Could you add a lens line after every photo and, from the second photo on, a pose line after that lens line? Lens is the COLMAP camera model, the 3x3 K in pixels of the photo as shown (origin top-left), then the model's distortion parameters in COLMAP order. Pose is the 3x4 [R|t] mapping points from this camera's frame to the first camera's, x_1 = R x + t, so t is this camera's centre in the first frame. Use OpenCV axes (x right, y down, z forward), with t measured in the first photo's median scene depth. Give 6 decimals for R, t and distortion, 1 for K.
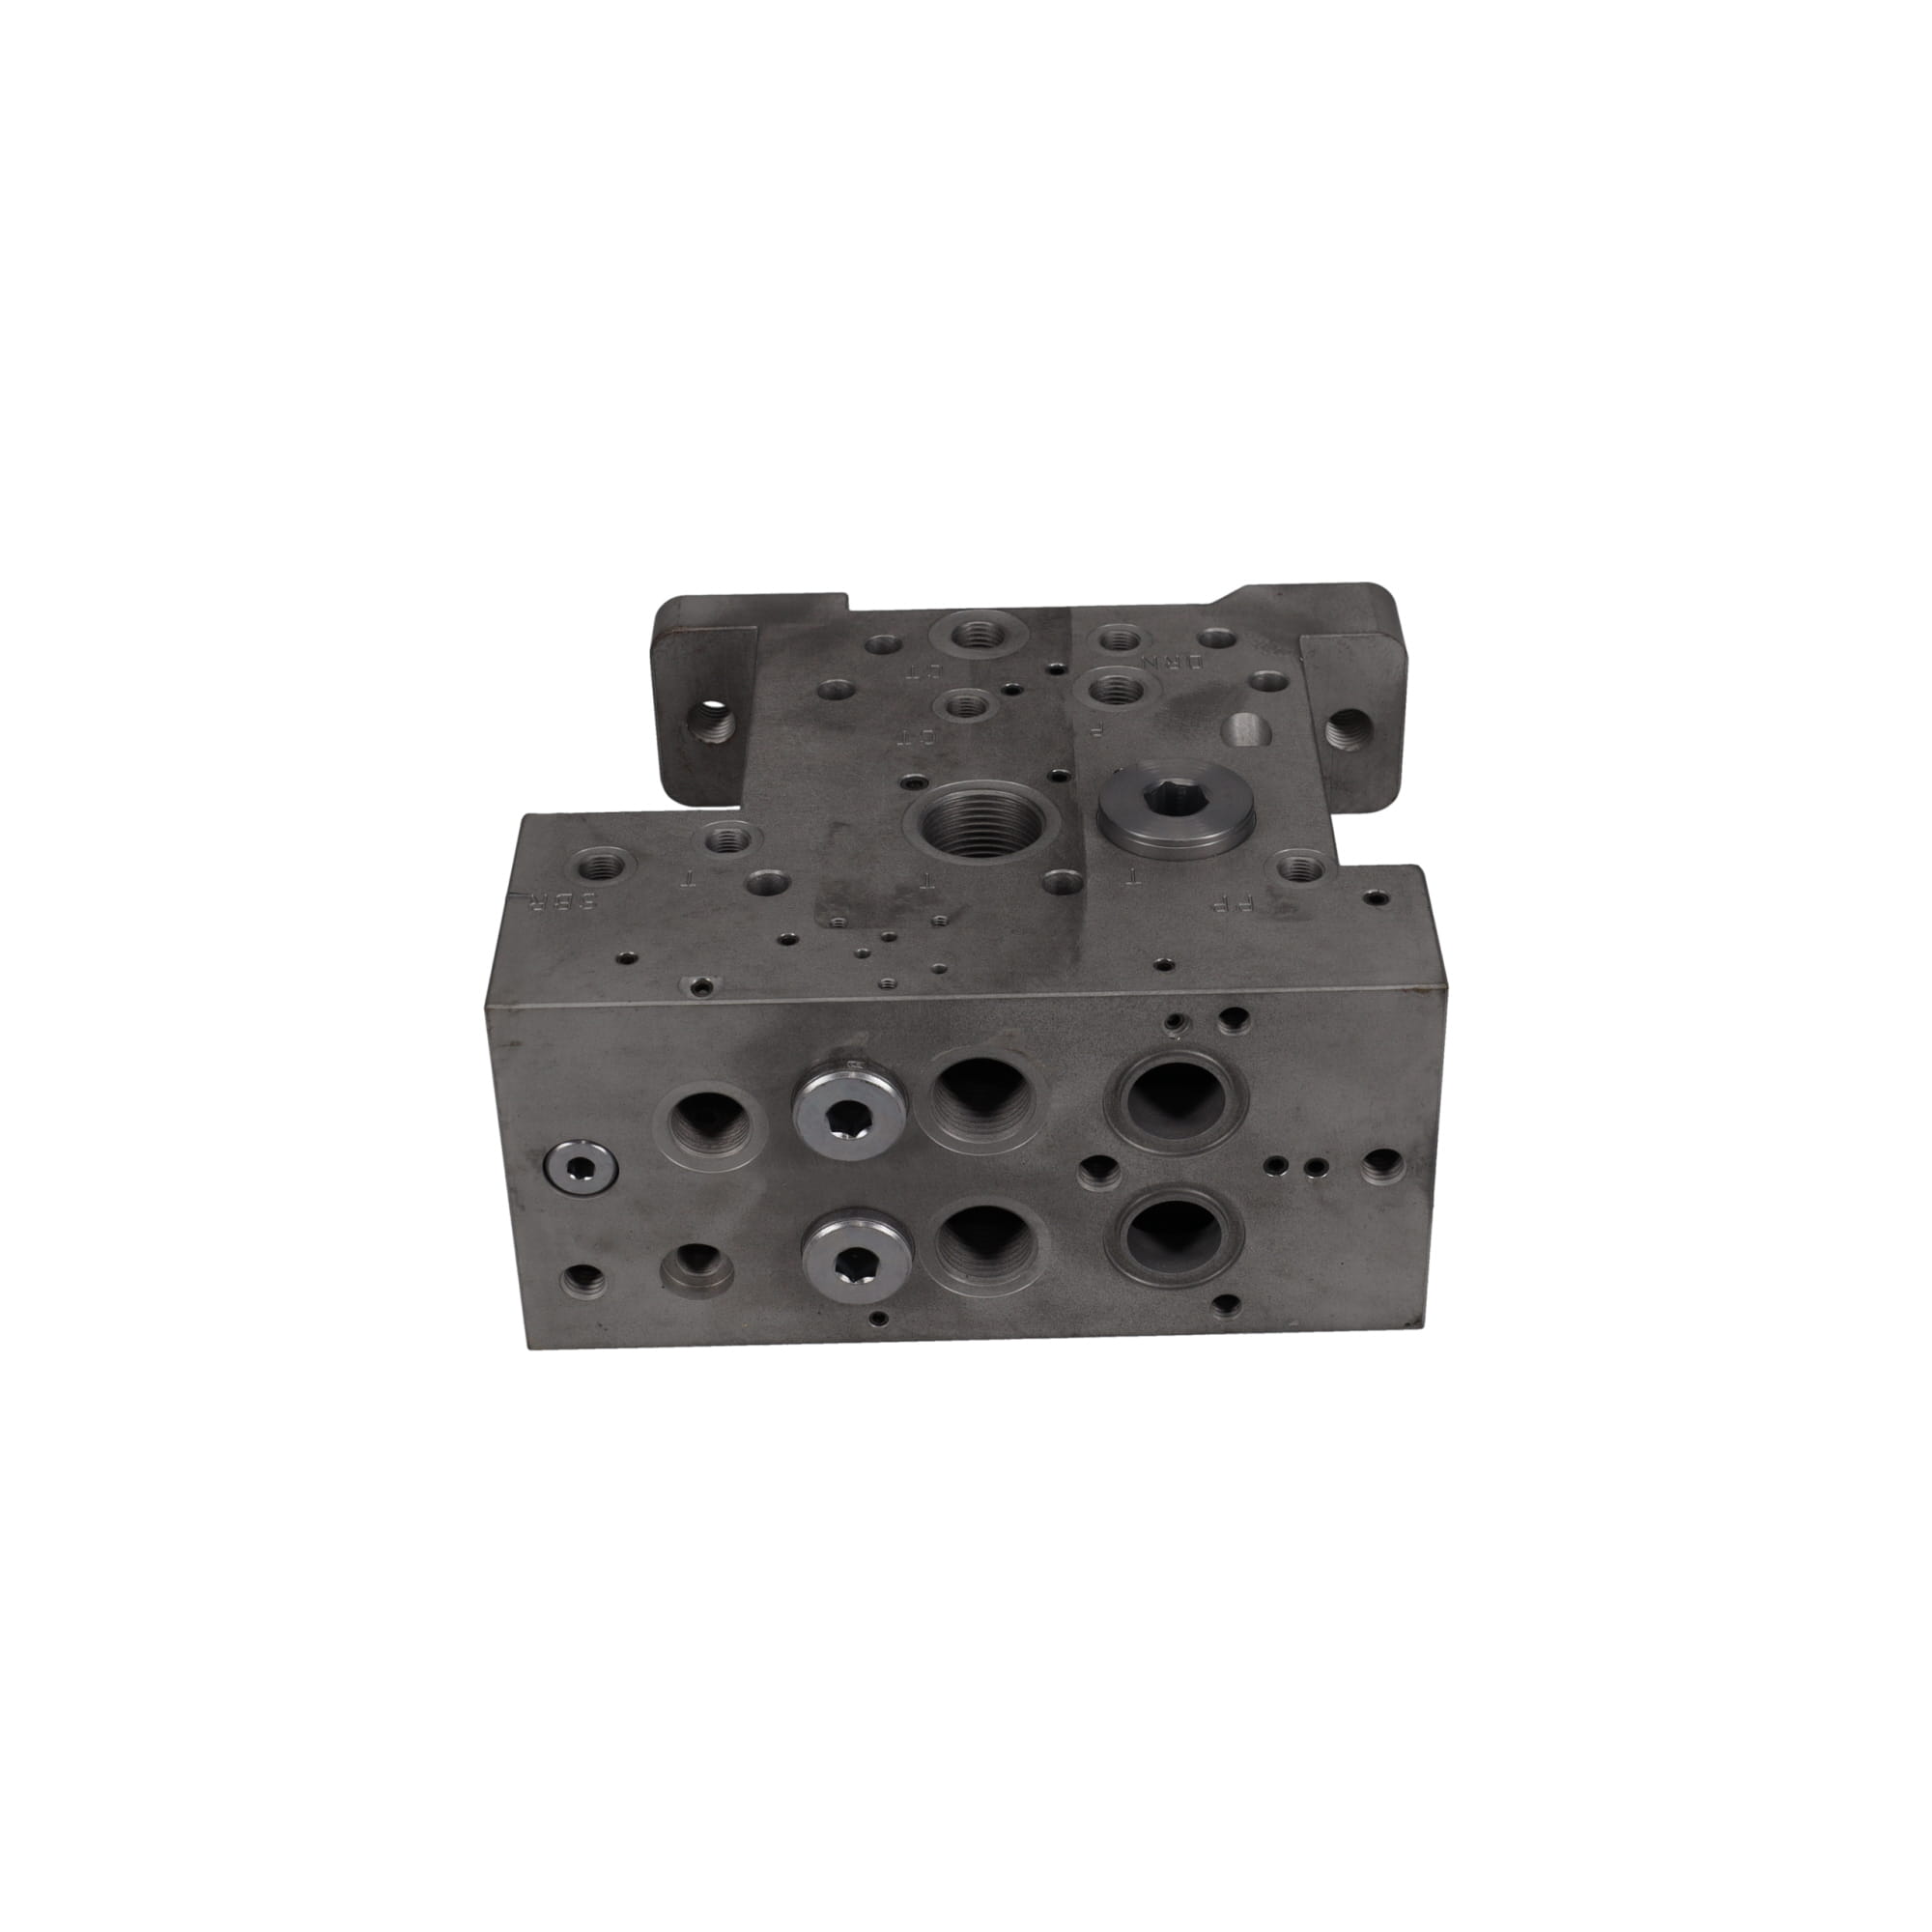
lens RADIAL K [[3330.6, 0, 1028.2], [0, 3330.6, 962.3], [0, 0, 1]] dist [0.000588, -0.007114]
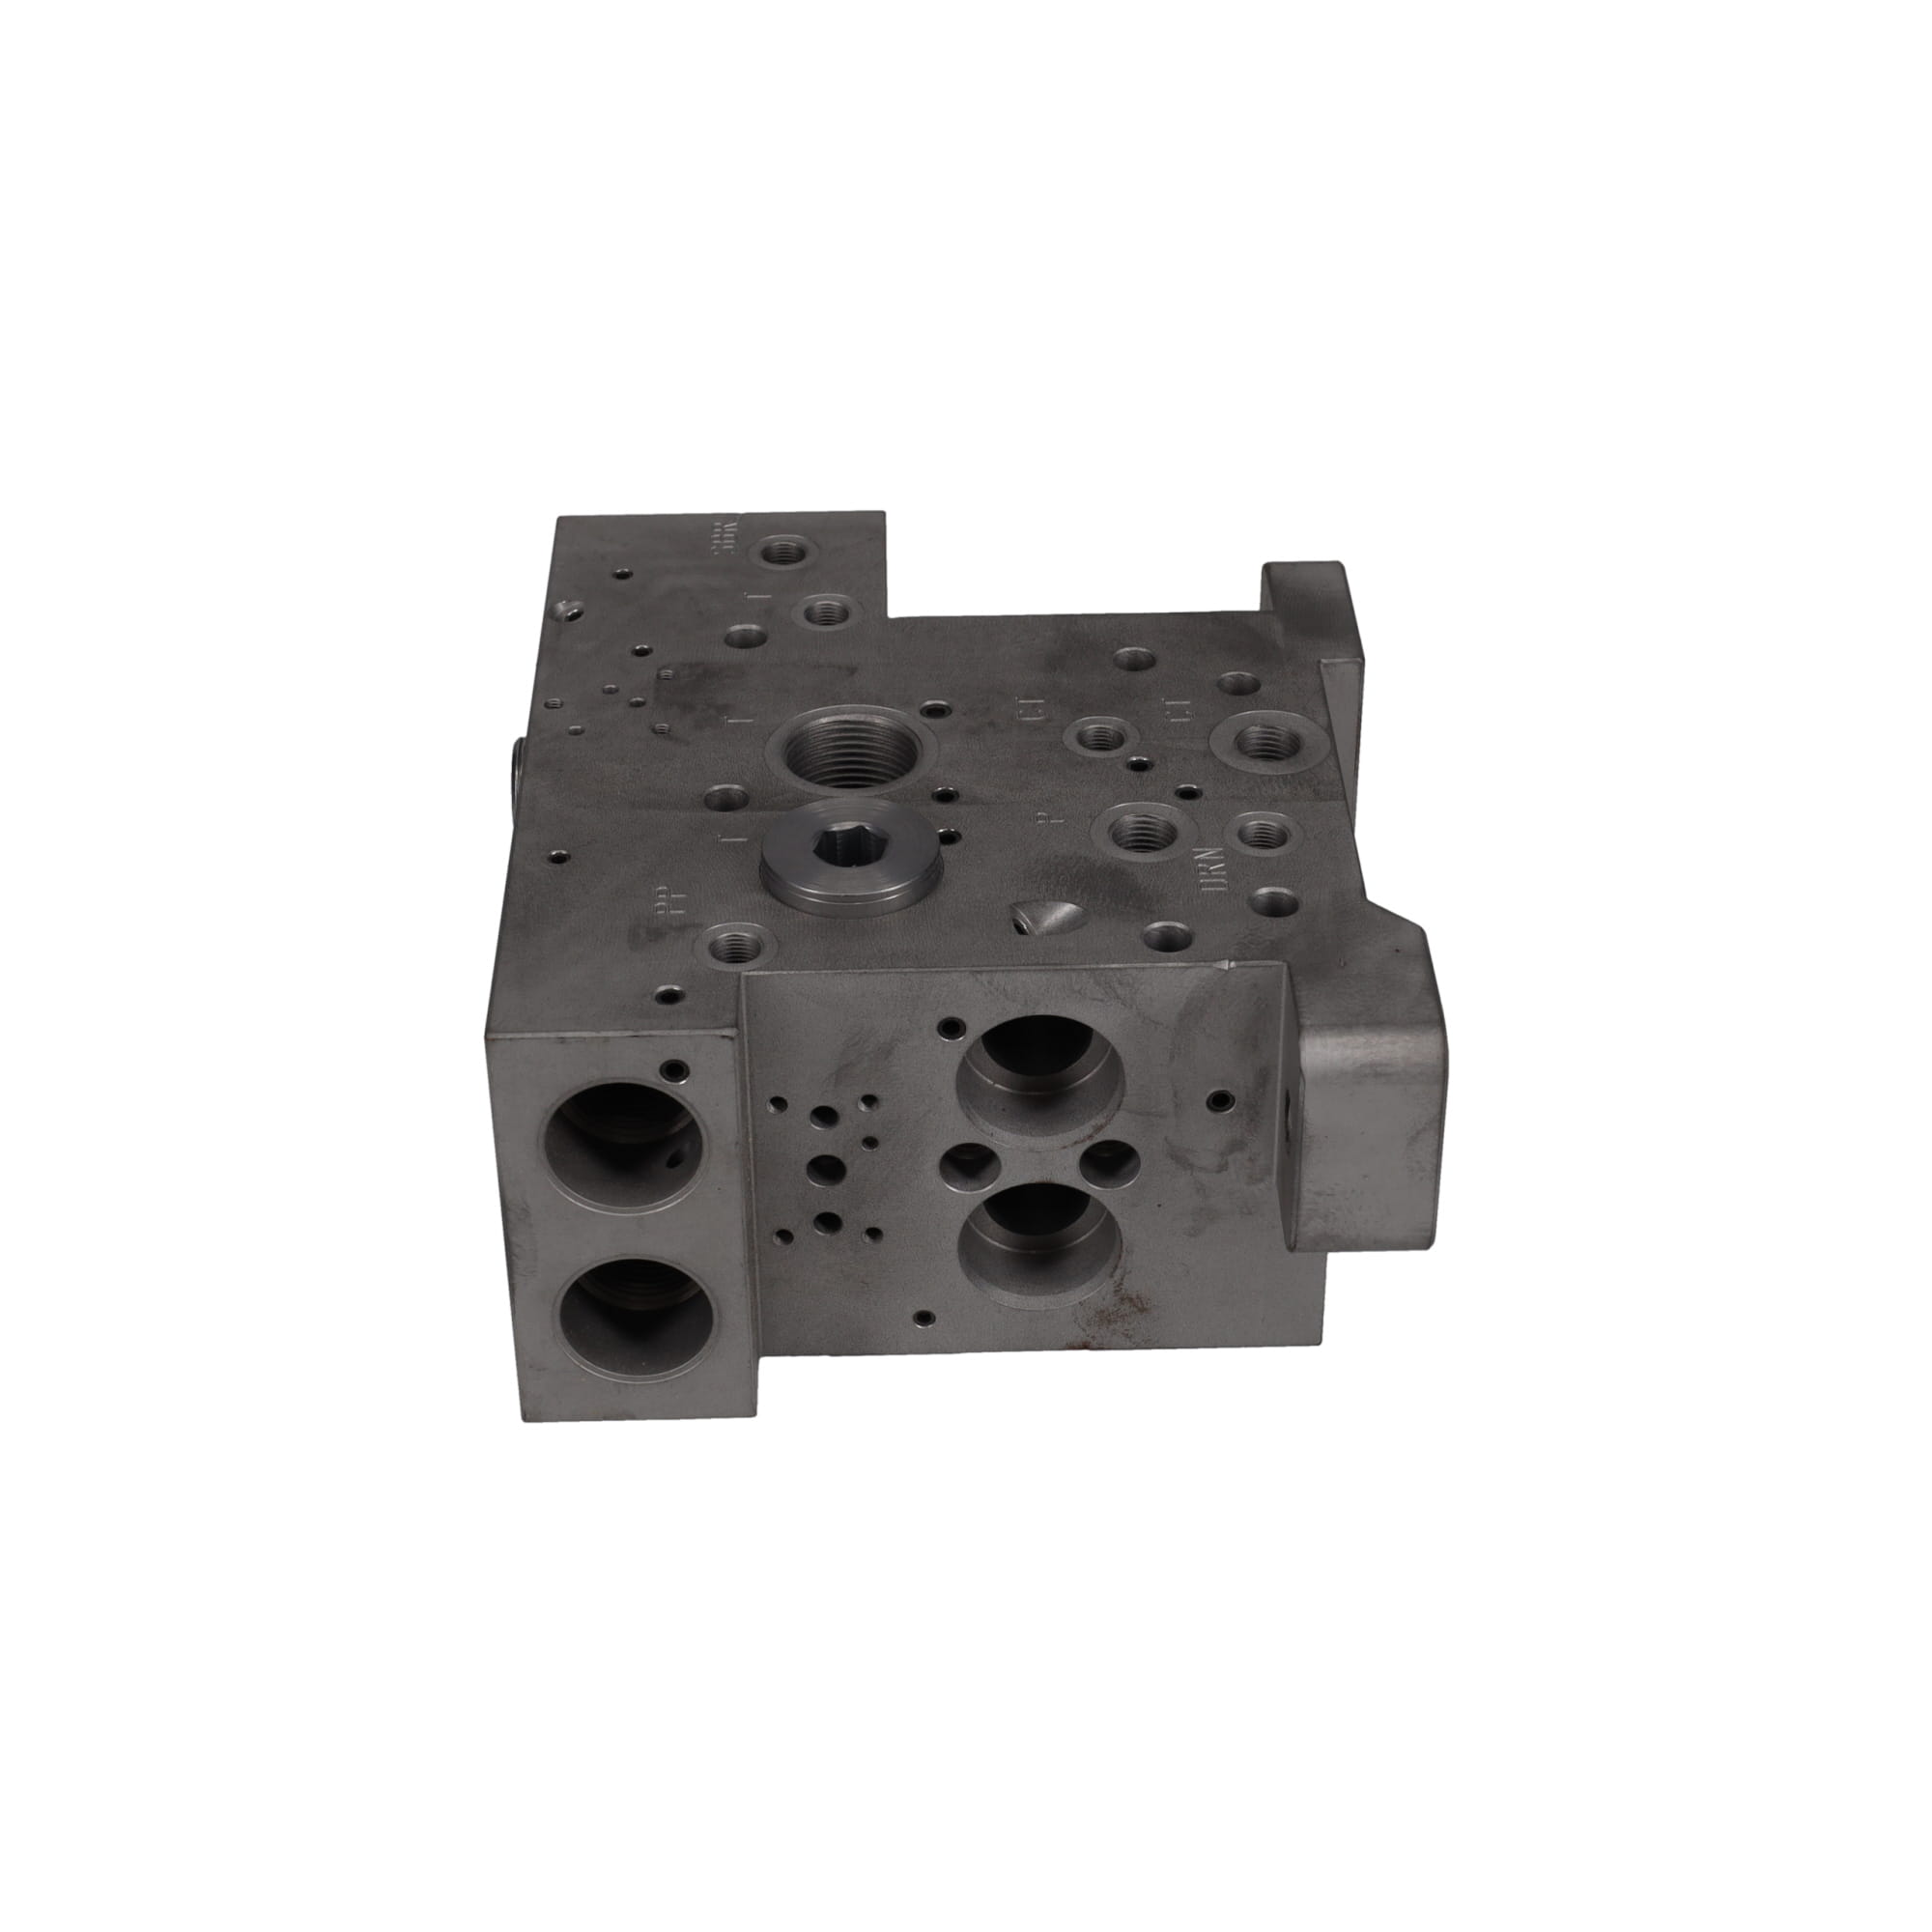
lens RADIAL K [[3650.6, 0, 1026.6], [0, 3650.6, 965.6], [0, 0, 1]] dist [-0.020679, -0.046036]
pose [[0.017220, 0.583956, -0.811602, 0.838527], [-0.576050, 0.669259, 0.469317, -0.502965], [0.817233, 0.459442, 0.347912, 0.725264]]
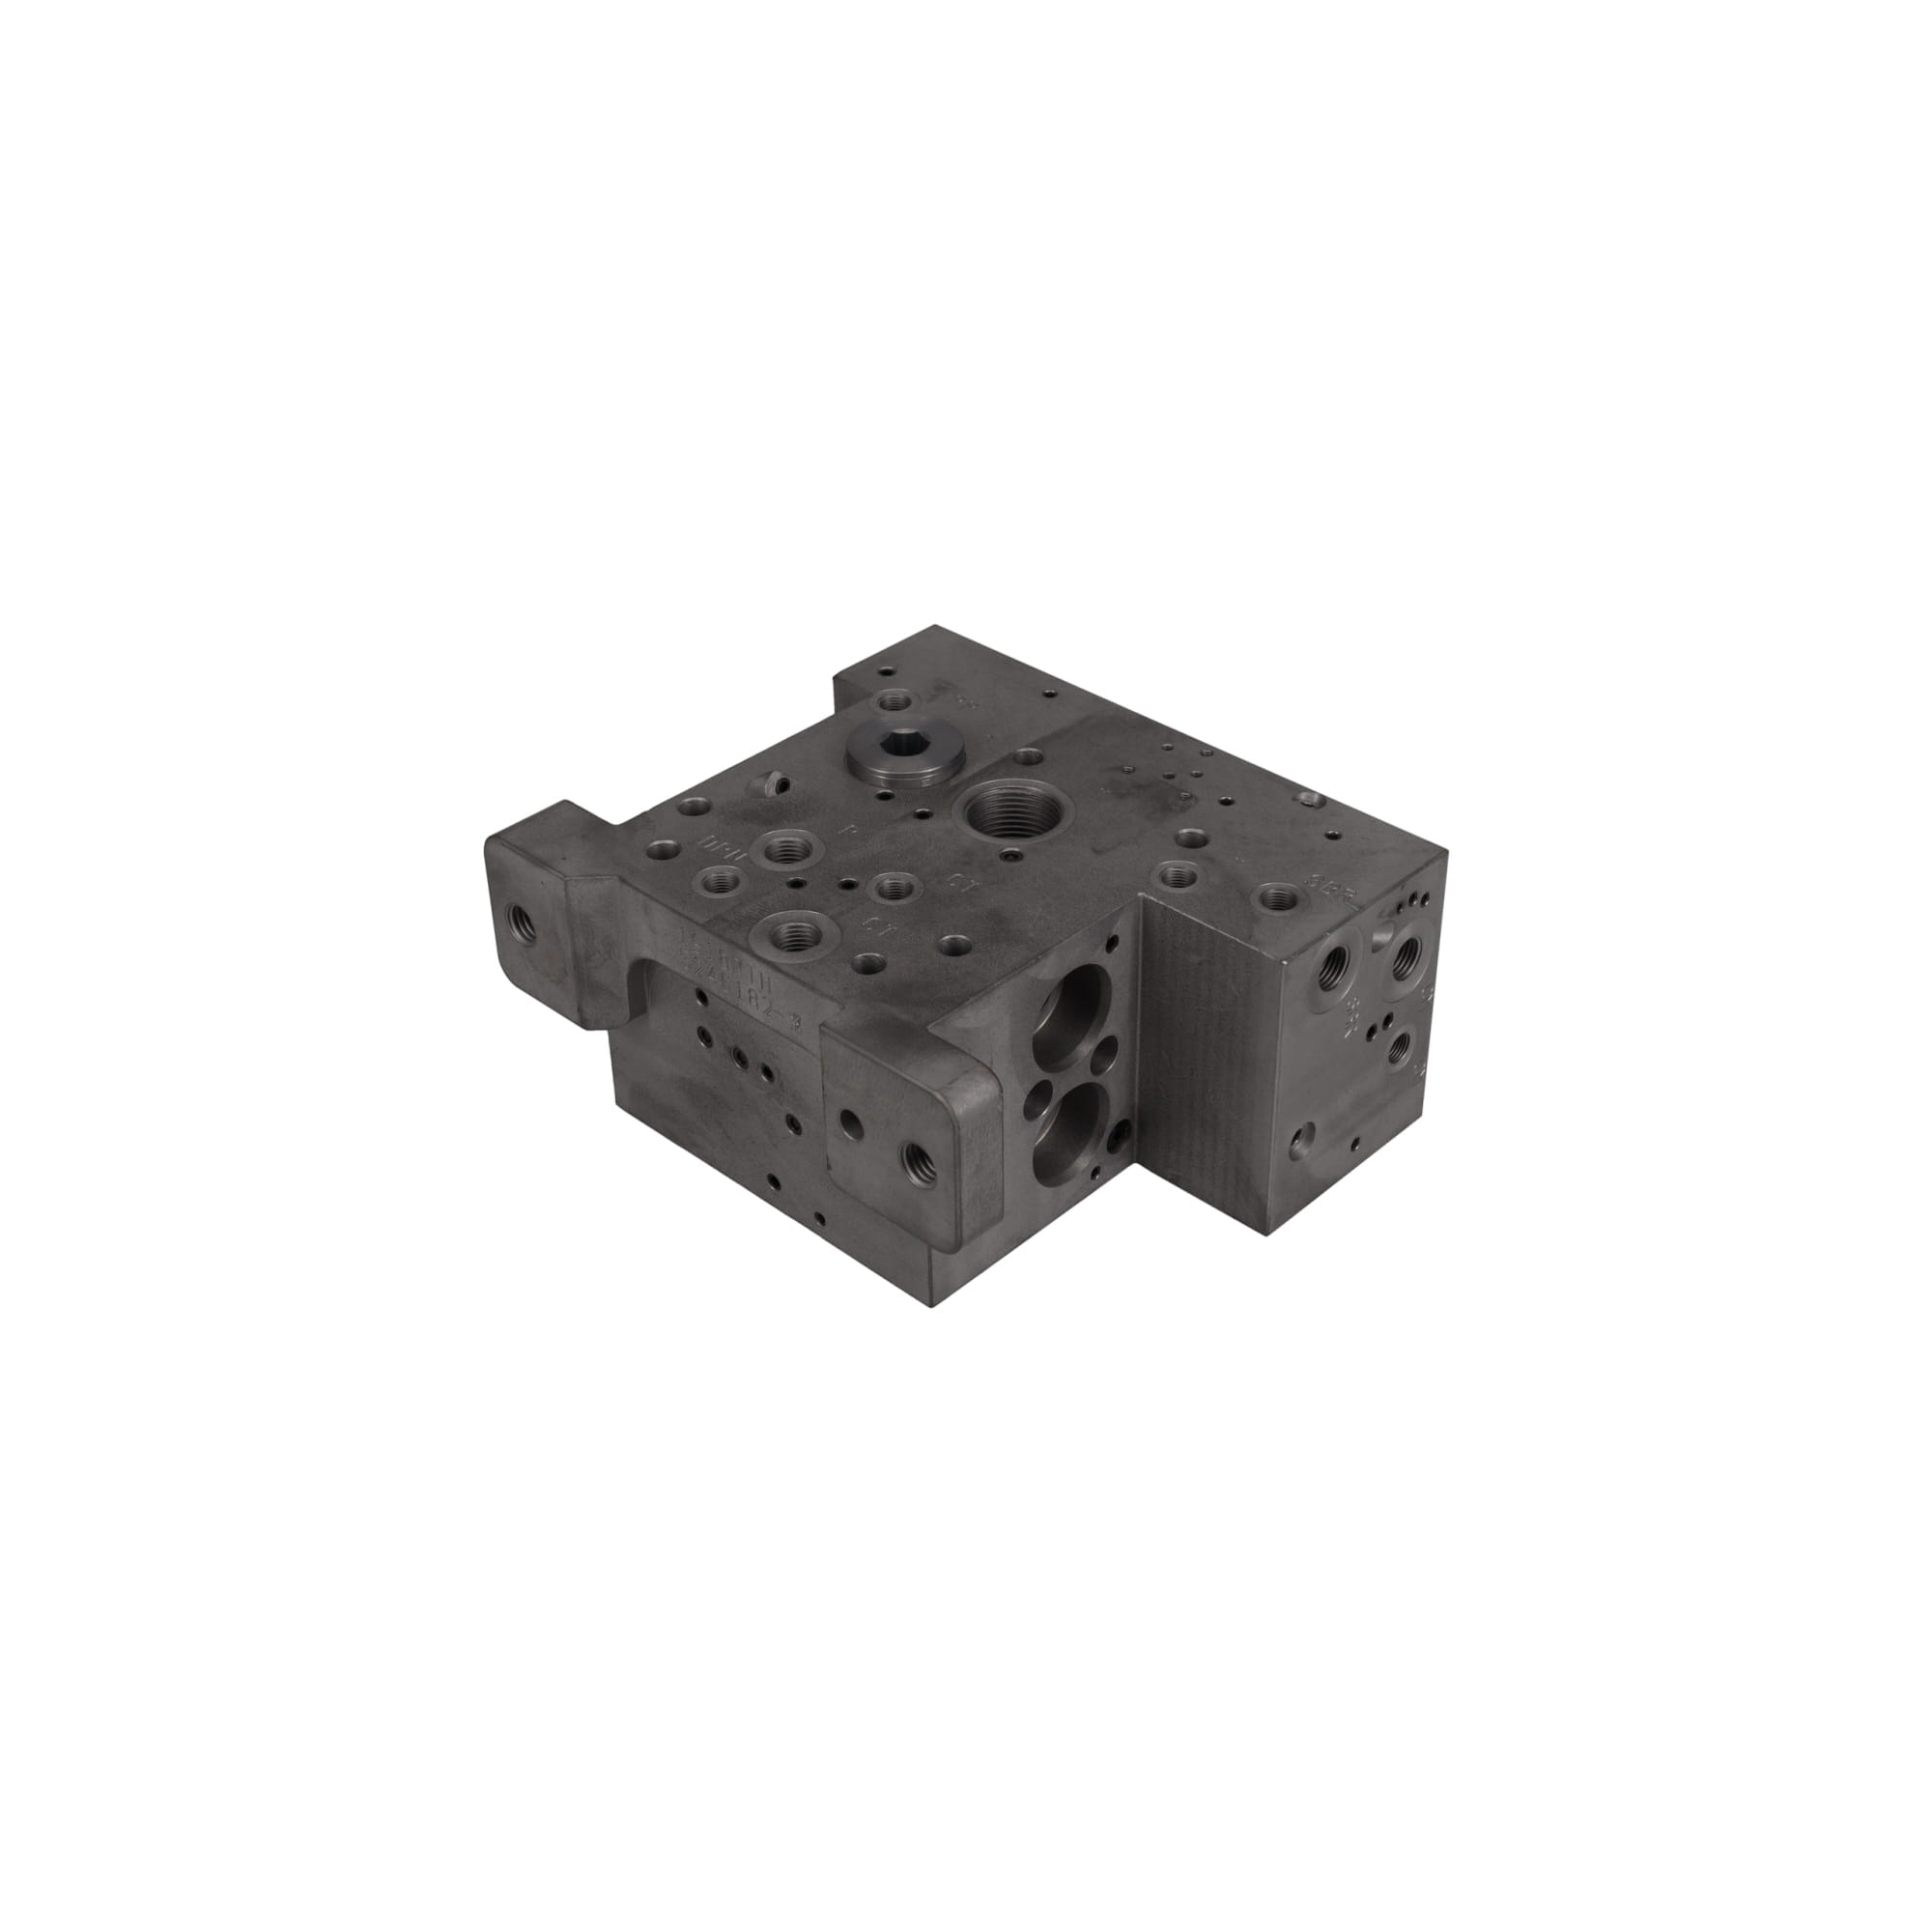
lens RADIAL K [[2598.9, 0, 966.0], [0, 2598.9, 966.0], [0, 0, 1]] dist [0.001989, -0.000081]
pose [[-0.711654, -0.387438, 0.586038, -0.611119], [0.420317, 0.433602, 0.797071, -0.822577], [-0.562923, 0.813561, -0.145727, 1.213599]]
